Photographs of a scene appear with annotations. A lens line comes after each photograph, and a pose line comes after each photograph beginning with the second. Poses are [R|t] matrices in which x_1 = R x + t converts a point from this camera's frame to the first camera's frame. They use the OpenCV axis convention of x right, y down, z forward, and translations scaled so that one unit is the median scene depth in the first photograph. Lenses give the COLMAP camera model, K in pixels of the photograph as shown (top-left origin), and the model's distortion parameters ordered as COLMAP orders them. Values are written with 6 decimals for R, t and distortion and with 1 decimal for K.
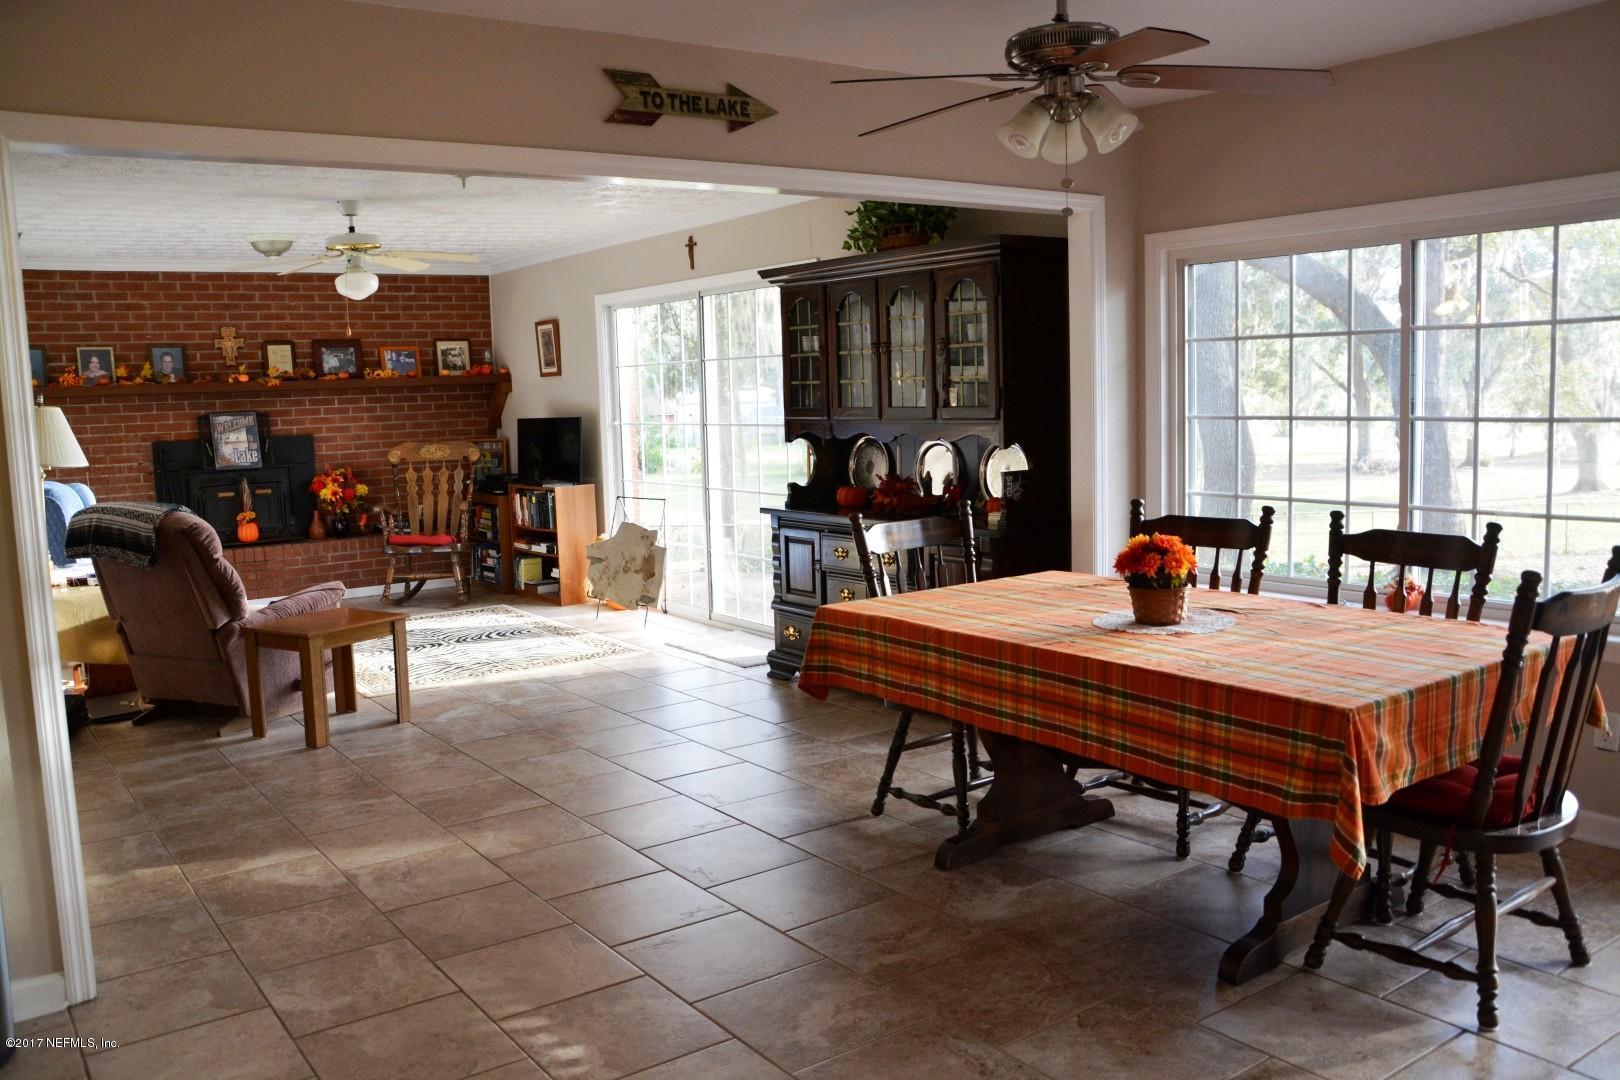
lens RADIAL K [[1310.5, 0, 803.1], [0, 1310.5, 539.5], [0, 0, 1]] dist [-0.147274, 0.140457]
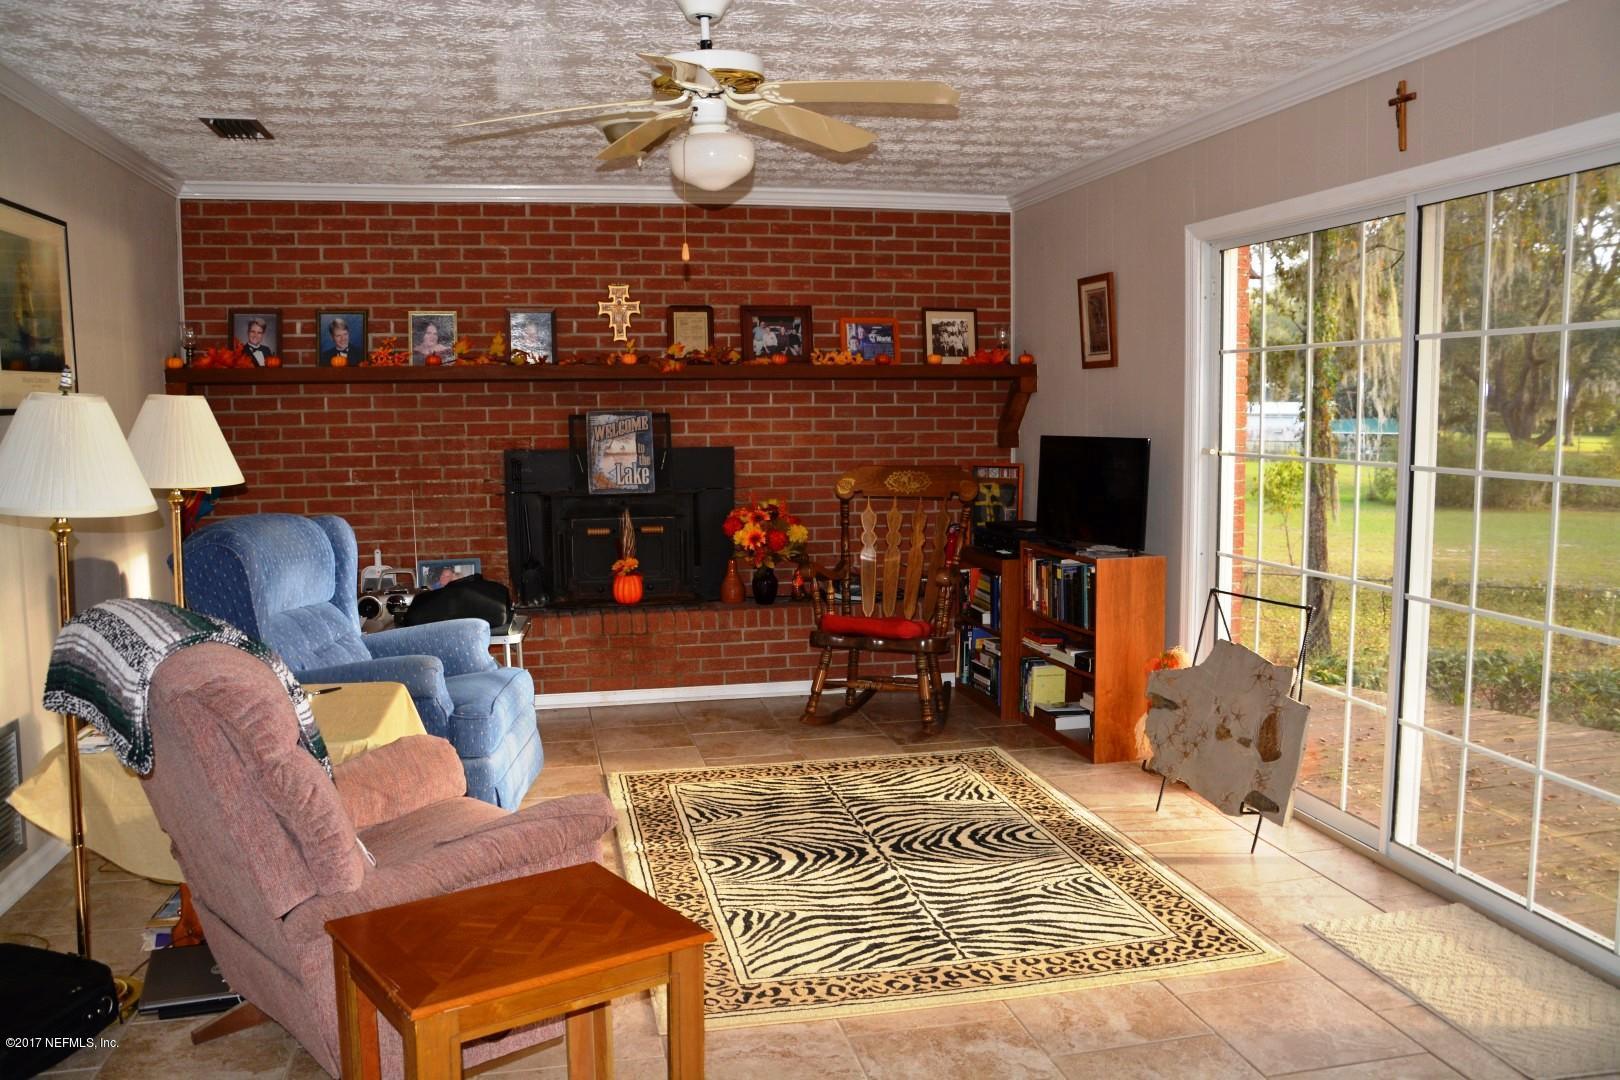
lens RADIAL K [[1310.5, 0, 803.1], [0, 1310.5, 539.5], [0, 0, 1]] dist [-0.147274, 0.140457]
pose [[0.918373, 0.061882, -0.390847, -0.080602], [-0.063700, 0.997934, 0.008325, -0.042216], [0.390555, 0.017251, 0.920418, 0.396164]]
